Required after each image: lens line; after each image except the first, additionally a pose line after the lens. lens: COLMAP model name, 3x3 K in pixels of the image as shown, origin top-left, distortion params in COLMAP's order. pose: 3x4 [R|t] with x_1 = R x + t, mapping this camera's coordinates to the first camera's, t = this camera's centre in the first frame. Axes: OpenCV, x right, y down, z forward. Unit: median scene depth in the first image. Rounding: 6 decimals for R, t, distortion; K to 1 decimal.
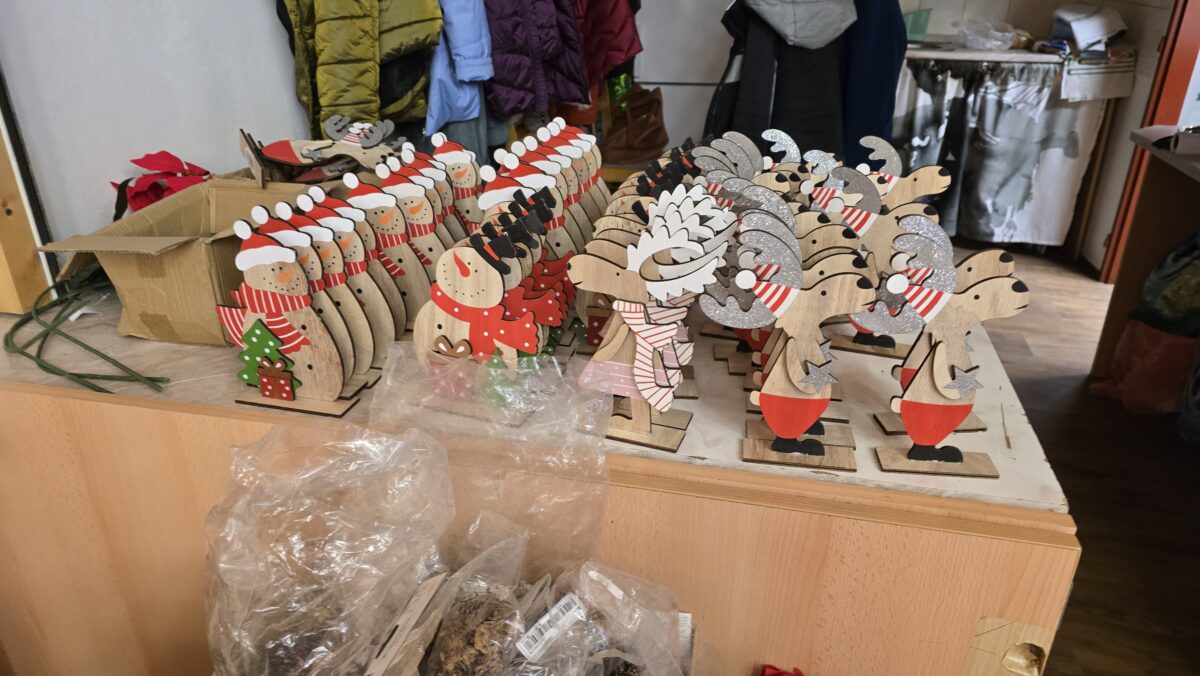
lens RADIAL K [[810.1, 0, 600.0], [0, 810.1, 338.0], [0, 0, 1]] dist [0.024308, -0.005344]
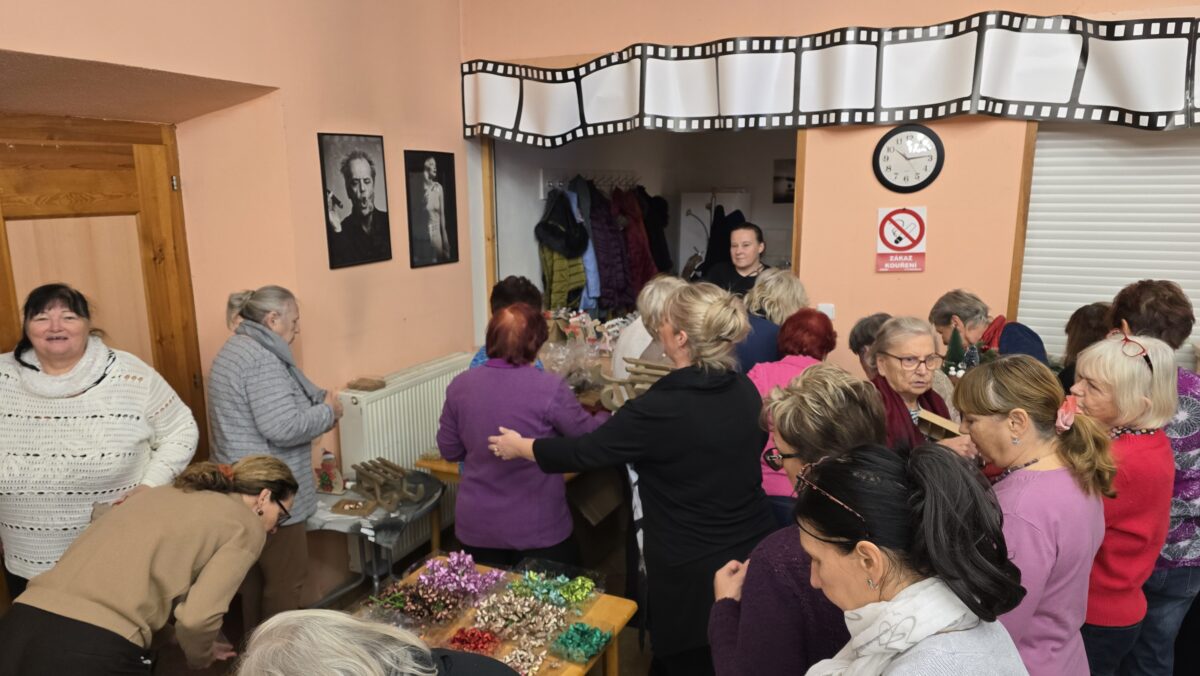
lens RADIAL K [[808.6, 0, 602.2], [0, 808.6, 337.1], [0, 0, 1]] dist [0.035570, -0.056622]
pose [[0.983945, 0.031249, -0.175714, 0.468144], [-0.072034, 0.970330, -0.230806, 0.608222], [0.163288, 0.239758, 0.957002, -2.139724]]
